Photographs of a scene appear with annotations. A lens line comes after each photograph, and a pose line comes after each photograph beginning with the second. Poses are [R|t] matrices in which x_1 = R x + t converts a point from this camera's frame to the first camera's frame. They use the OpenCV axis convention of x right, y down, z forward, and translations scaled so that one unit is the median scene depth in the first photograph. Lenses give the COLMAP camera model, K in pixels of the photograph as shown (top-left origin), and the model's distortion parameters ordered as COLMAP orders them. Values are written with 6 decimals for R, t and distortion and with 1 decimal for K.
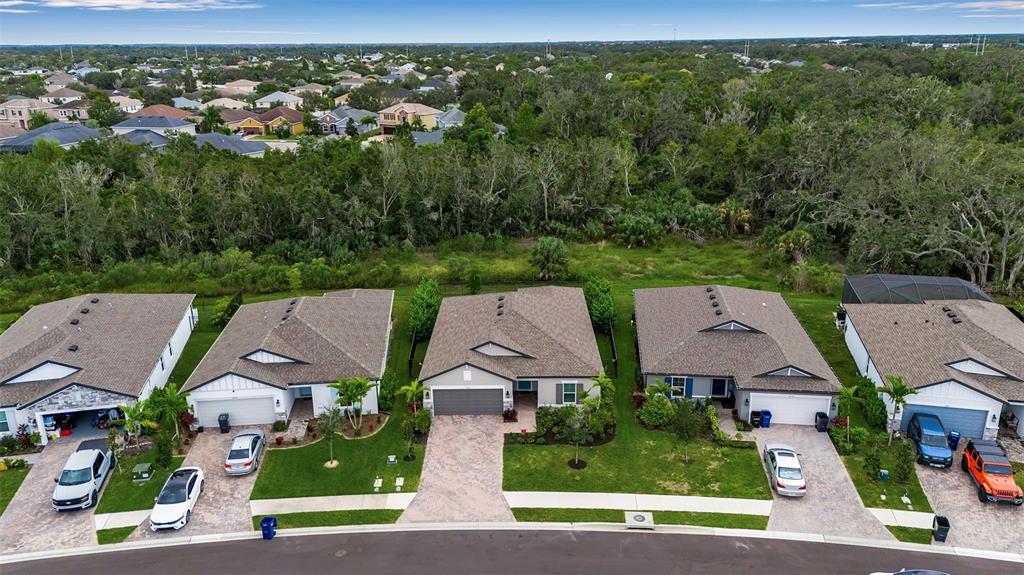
lens RADIAL K [[753.0, 0, 508.9], [0, 753.0, 288.8], [0, 0, 1]] dist [0.001943, -0.001334]
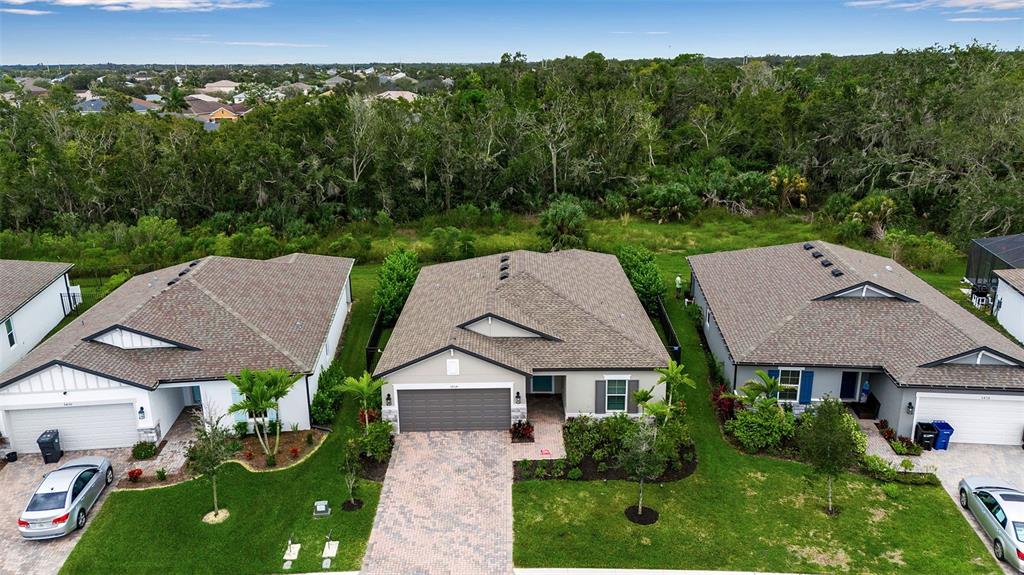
lens RADIAL K [[753.0, 0, 508.9], [0, 753.0, 288.8], [0, 0, 1]] dist [0.001943, -0.001334]
pose [[0.999973, -0.003272, 0.006628, -0.012860], [0.003436, 0.999683, -0.024956, 0.065694], [-0.006544, 0.024978, 0.999667, 0.374712]]
